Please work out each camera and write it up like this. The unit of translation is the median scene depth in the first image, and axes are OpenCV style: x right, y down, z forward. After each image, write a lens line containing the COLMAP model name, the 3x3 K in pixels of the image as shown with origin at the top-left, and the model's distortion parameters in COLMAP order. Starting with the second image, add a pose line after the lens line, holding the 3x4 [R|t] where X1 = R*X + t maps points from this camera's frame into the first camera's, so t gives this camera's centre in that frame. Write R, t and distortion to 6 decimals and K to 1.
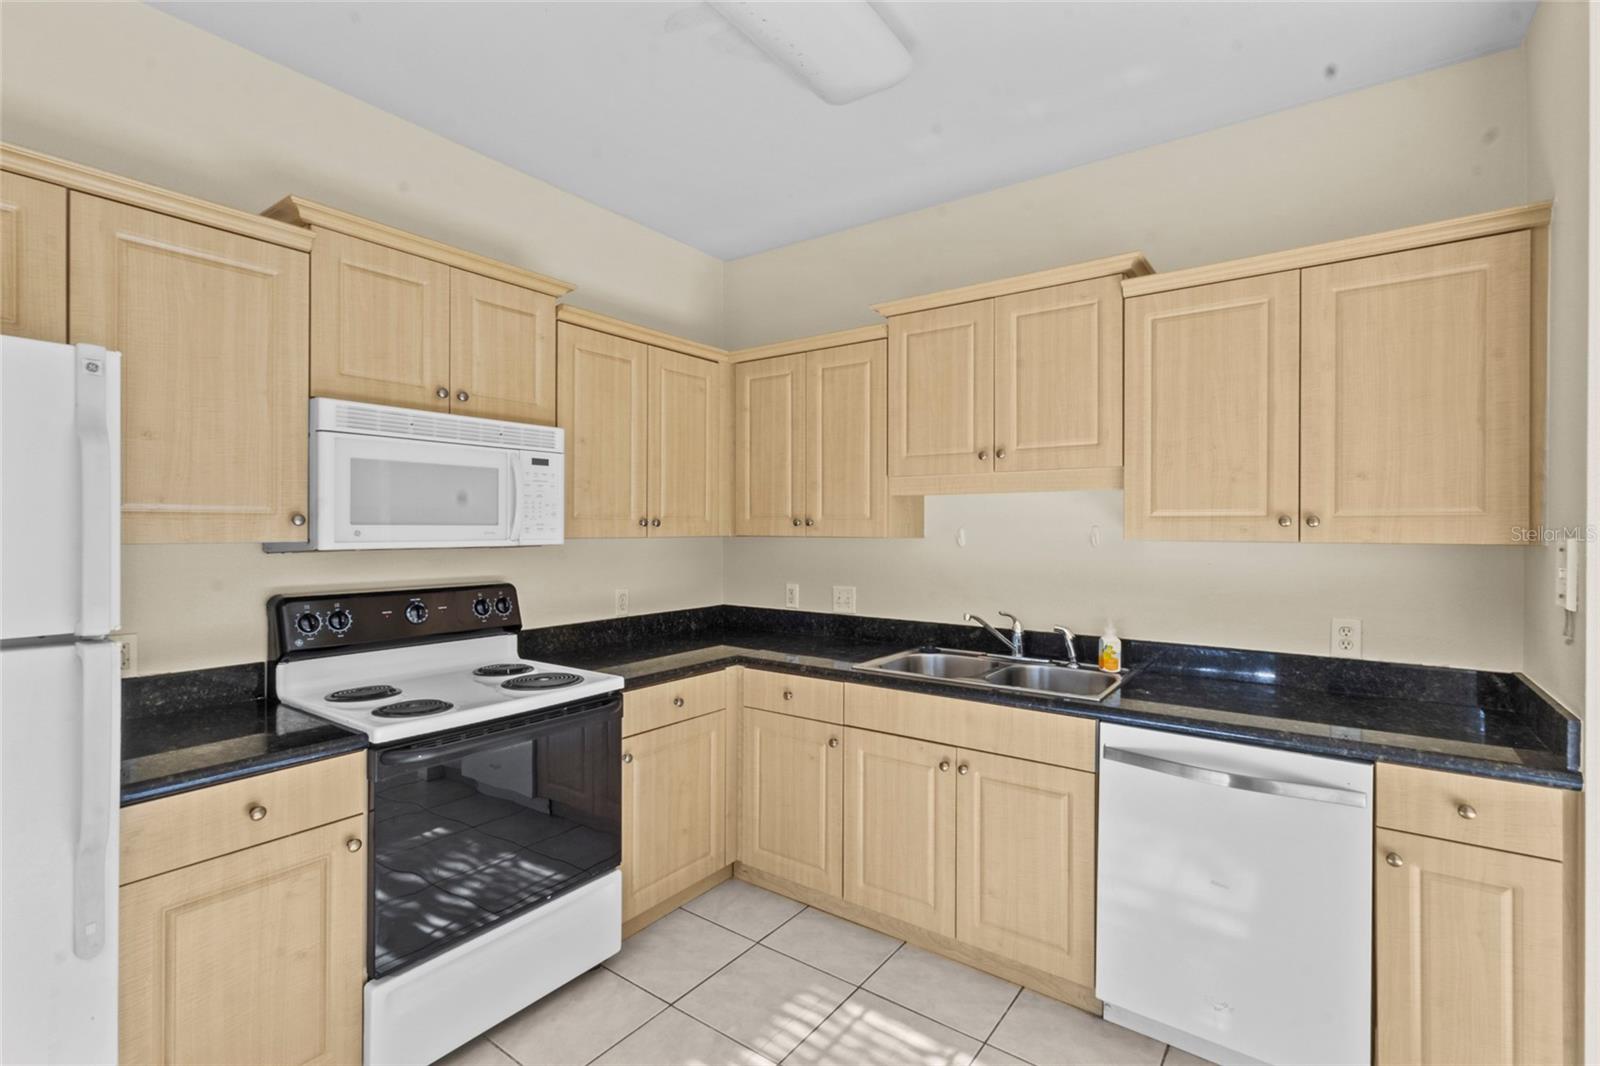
lens RADIAL K [[737.3, 0, 795.7], [0, 737.3, 530.1], [0, 0, 1]] dist [0.003344, 0.001944]
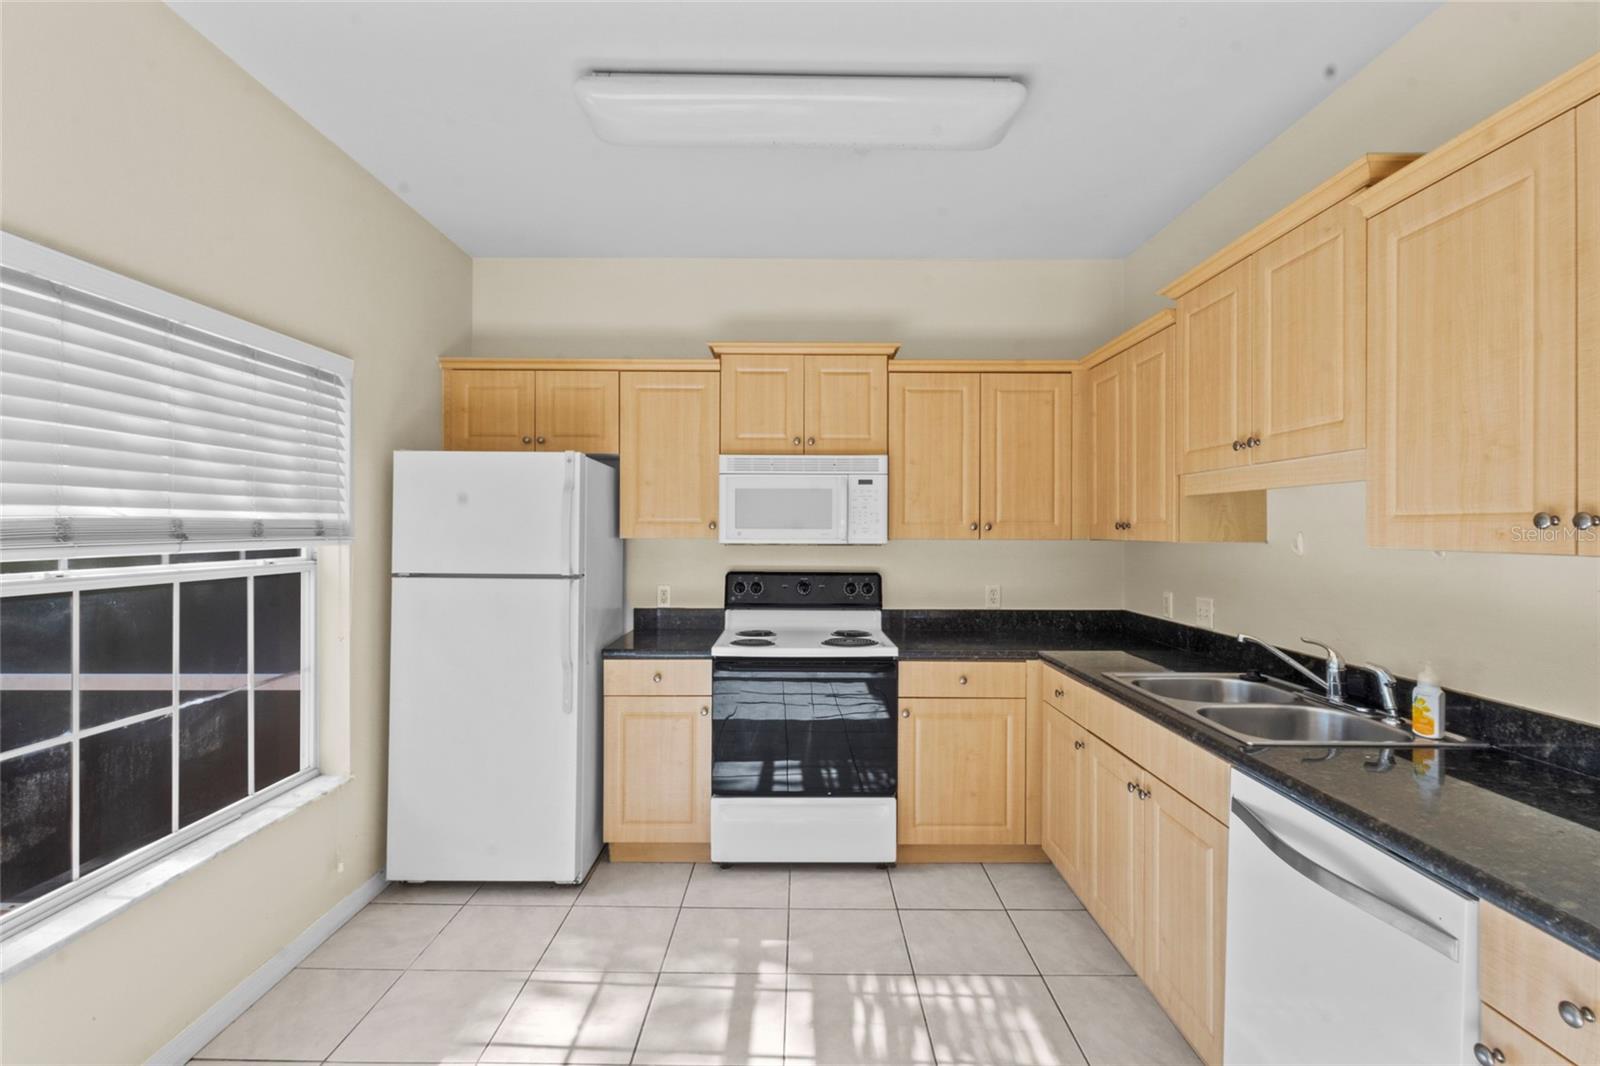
lens RADIAL K [[737.3, 0, 796.4], [0, 737.3, 530.6], [0, 0, 1]] dist [0.003344, 0.001944]
pose [[0.592483, 0.000416, -0.805583, 0.684390], [-0.005873, 0.999976, -0.003803, 0.002472], [0.805561, 0.006984, 0.592471, 0.102041]]
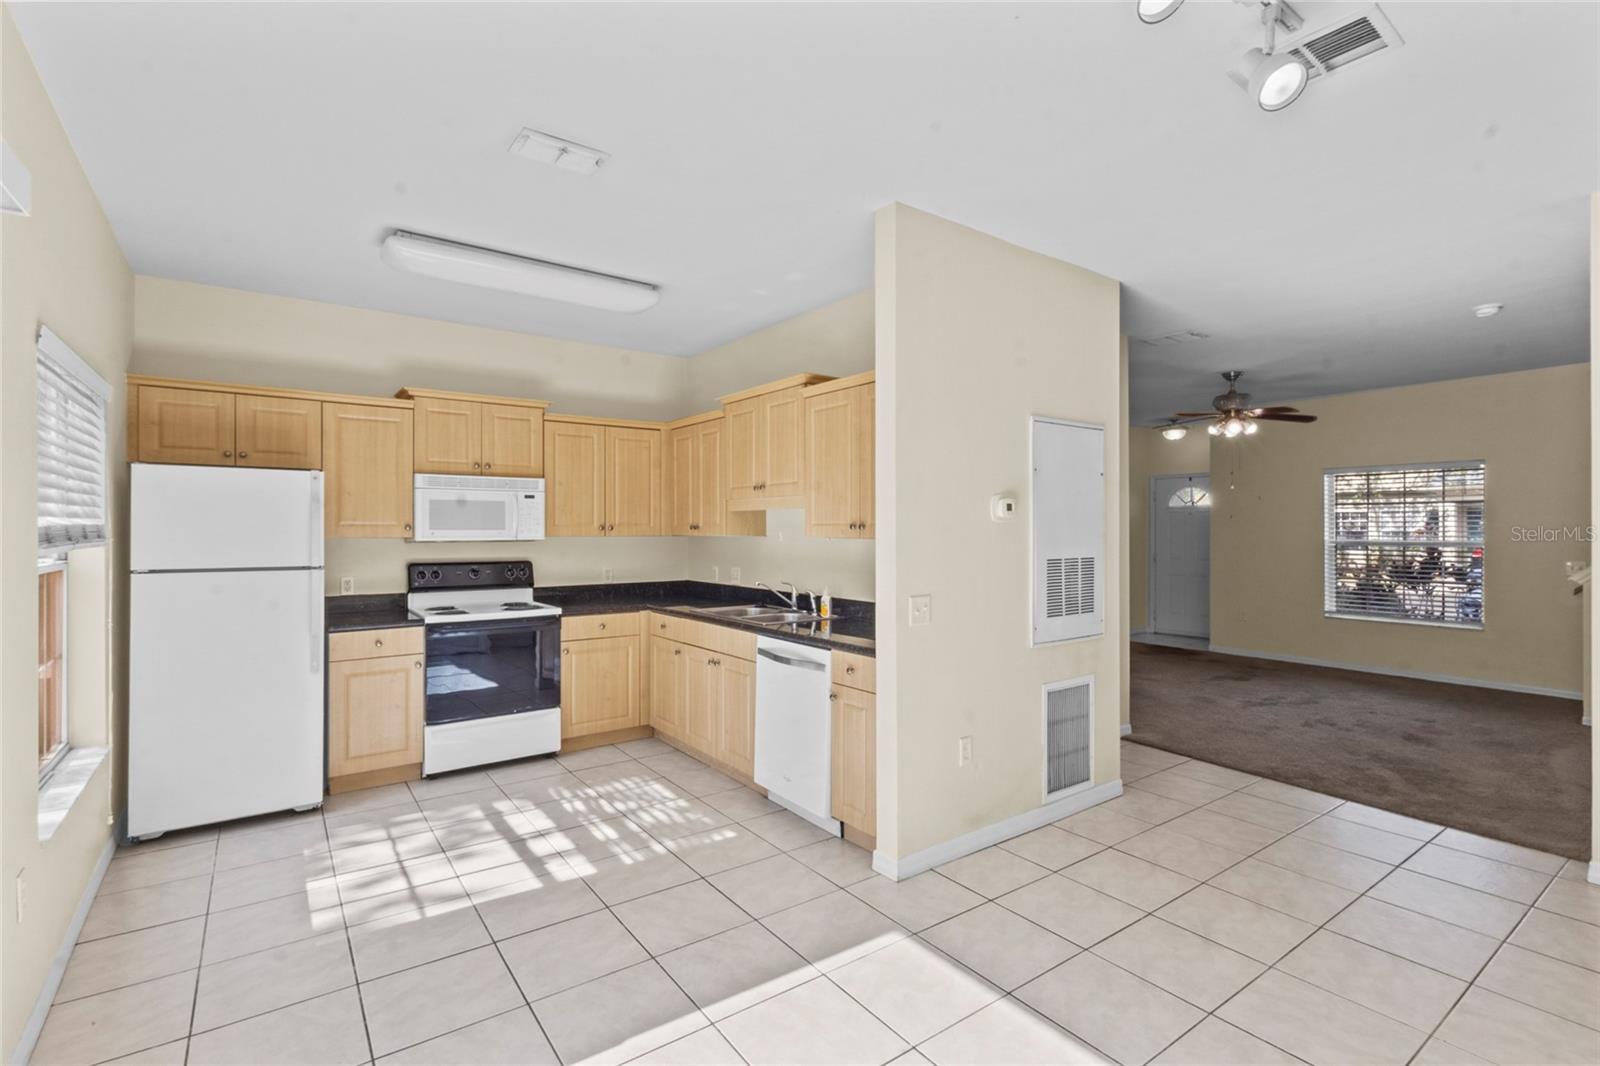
lens RADIAL K [[737.3, 0, 792.6], [0, 737.3, 532.1], [0, 0, 1]] dist [0.003344, 0.001944]
pose [[0.951896, -0.001368, -0.306417, 0.924599], [0.001185, 0.999999, -0.000784, 0.002477], [0.306418, 0.000383, 0.951897, -0.643337]]
